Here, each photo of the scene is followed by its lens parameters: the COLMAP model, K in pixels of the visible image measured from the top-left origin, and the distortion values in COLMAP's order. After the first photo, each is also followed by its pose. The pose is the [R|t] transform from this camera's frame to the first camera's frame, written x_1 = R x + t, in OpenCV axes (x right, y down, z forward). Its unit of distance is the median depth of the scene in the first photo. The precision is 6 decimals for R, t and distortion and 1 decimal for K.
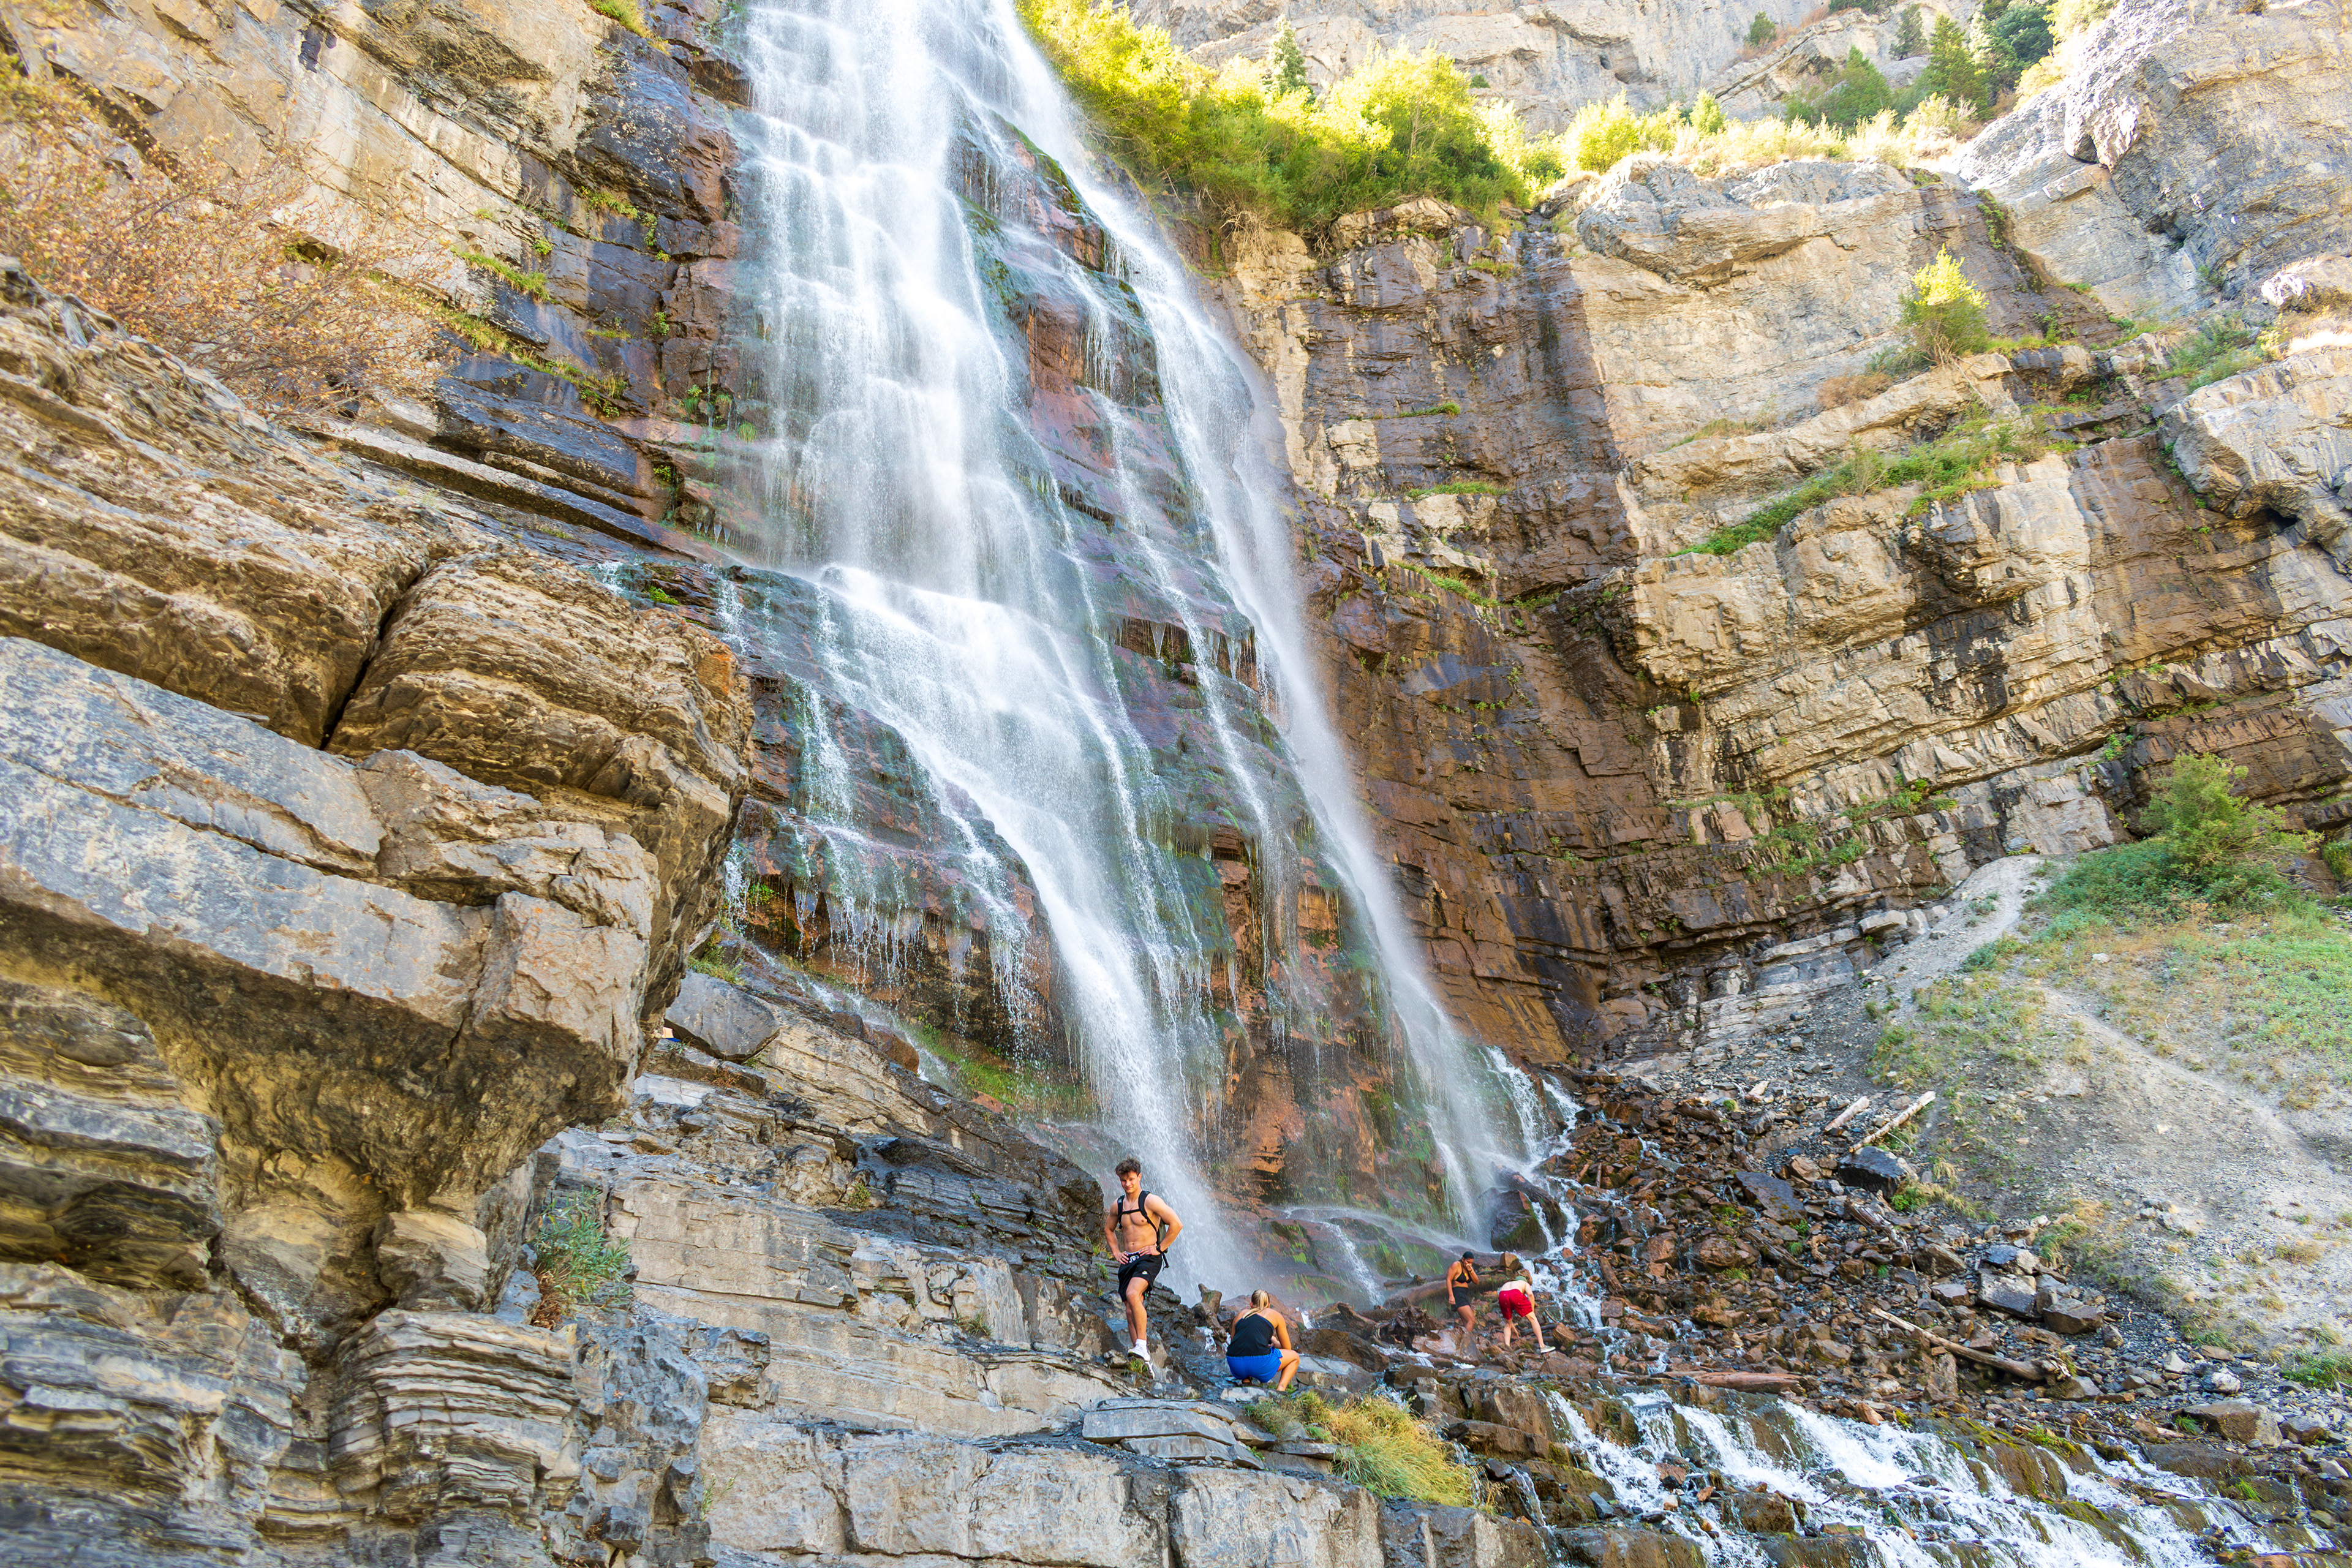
lens RADIAL K [[1777.8, 0, 1176.0], [0, 1777.8, 784.0], [0, 0, 1]] dist [0.009616, 0.002719]
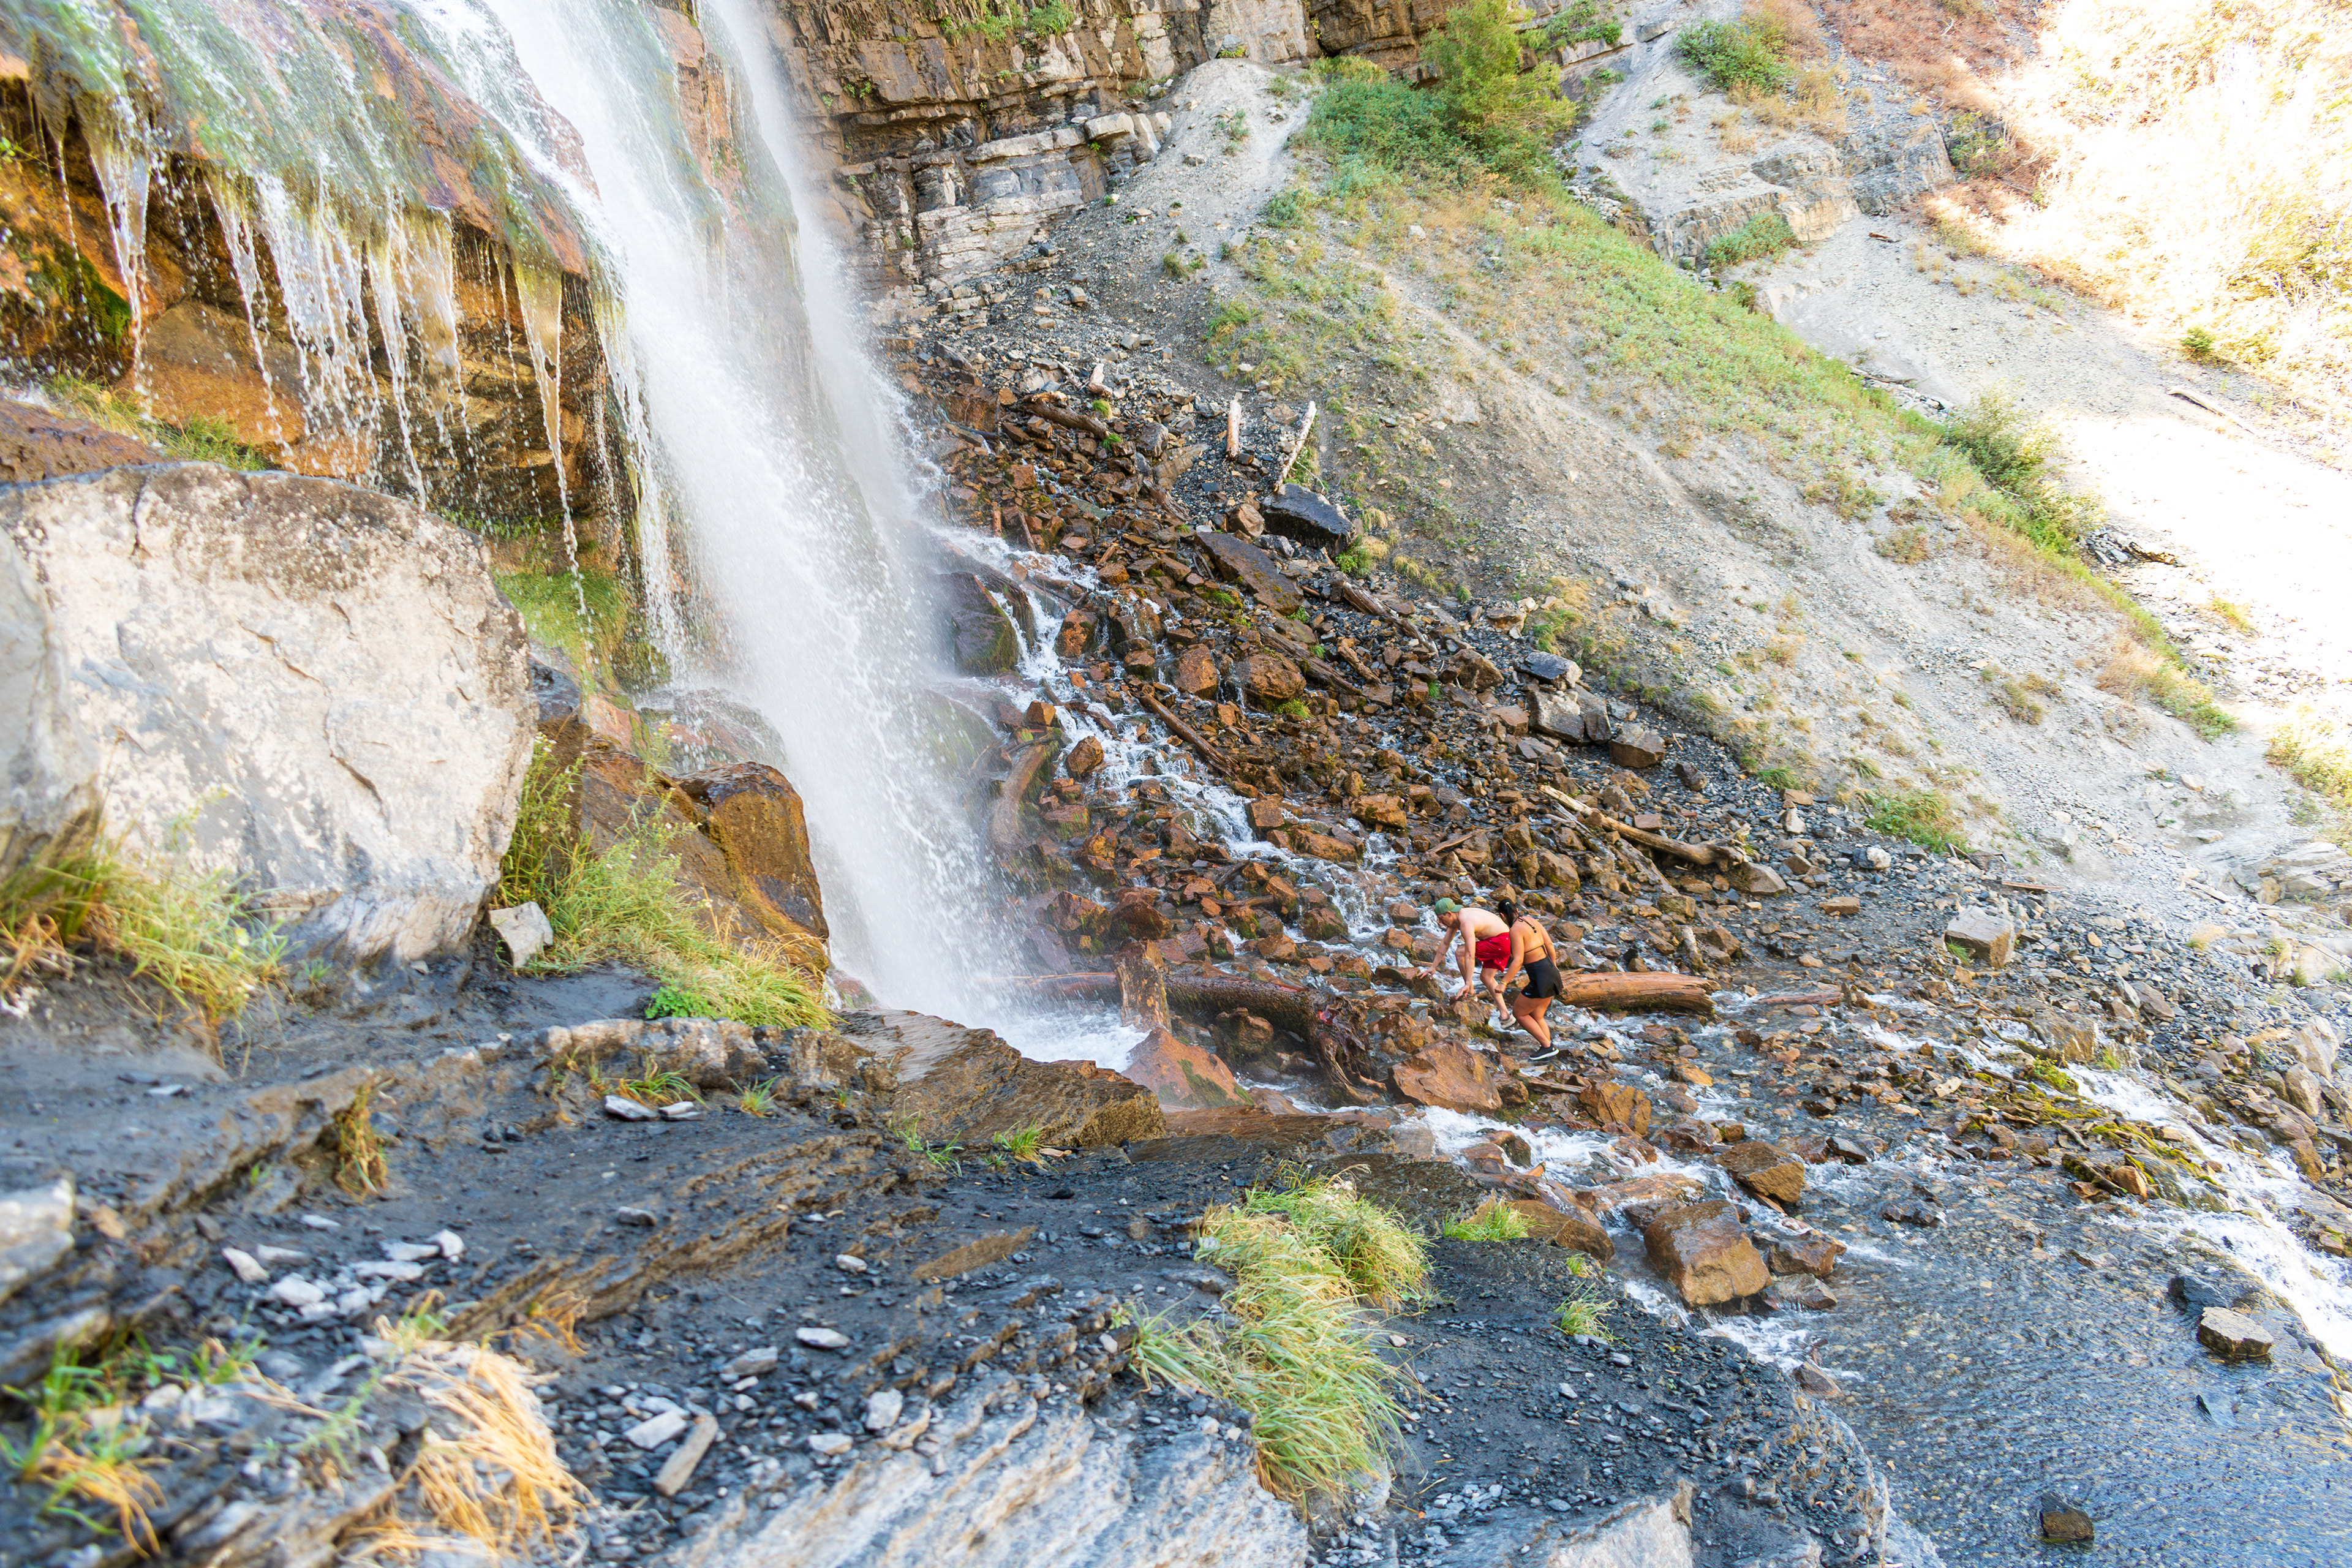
lens RADIAL K [[1777.8, 0, 1176.0], [0, 1777.8, 784.0], [0, 0, 1]] dist [0.009616, 0.002719]
pose [[0.774017, -0.112458, 0.623098, -0.142028], [-0.205936, 0.885880, 0.415701, -0.000892], [-0.598739, -0.450078, 0.662526, 0.358949]]
